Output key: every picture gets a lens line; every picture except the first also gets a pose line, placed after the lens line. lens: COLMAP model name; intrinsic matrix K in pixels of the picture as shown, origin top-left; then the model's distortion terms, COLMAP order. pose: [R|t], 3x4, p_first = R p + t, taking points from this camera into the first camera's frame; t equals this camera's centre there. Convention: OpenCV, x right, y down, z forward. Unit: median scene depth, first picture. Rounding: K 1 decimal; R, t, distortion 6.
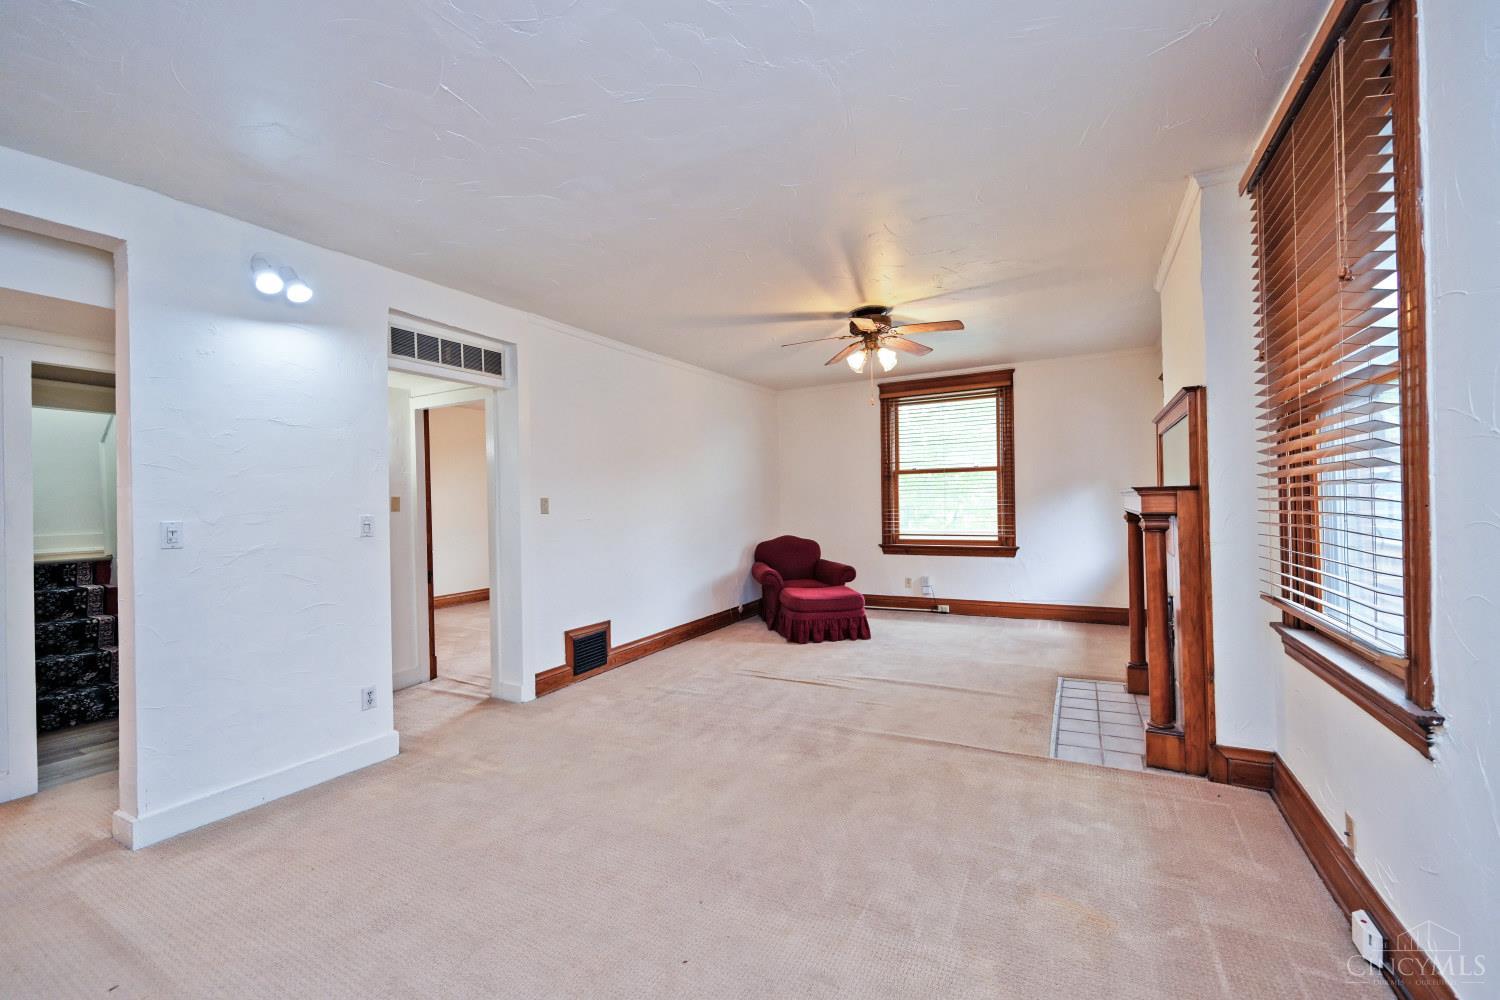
lens RADIAL K [[588.7, 0, 753.0], [0, 588.7, 501.7], [0, 0, 1]] dist [-0.000657, -0.000017]
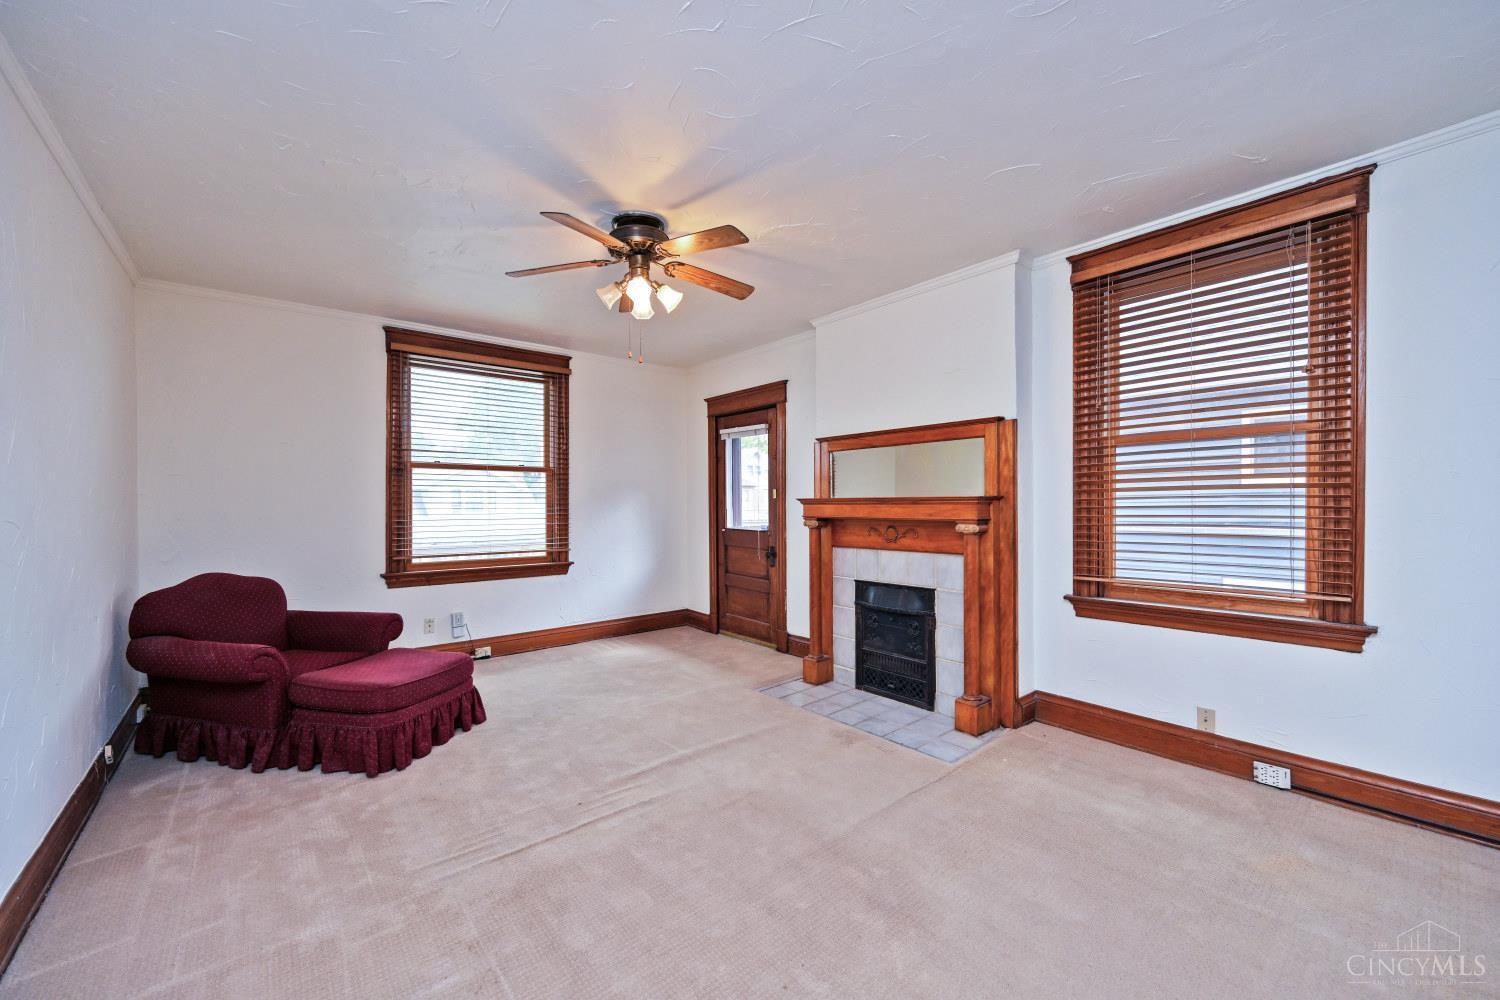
lens RADIAL K [[582.2, 0, 759.5], [0, 582.2, 513.3], [0, 0, 1]] dist [-0.001981, -0.000120]
pose [[0.381765, 0.004589, 0.924248, -0.232239], [-0.004428, 0.999985, -0.003136, 0.006681], [-0.924249, -0.002895, 0.381780, 0.404543]]
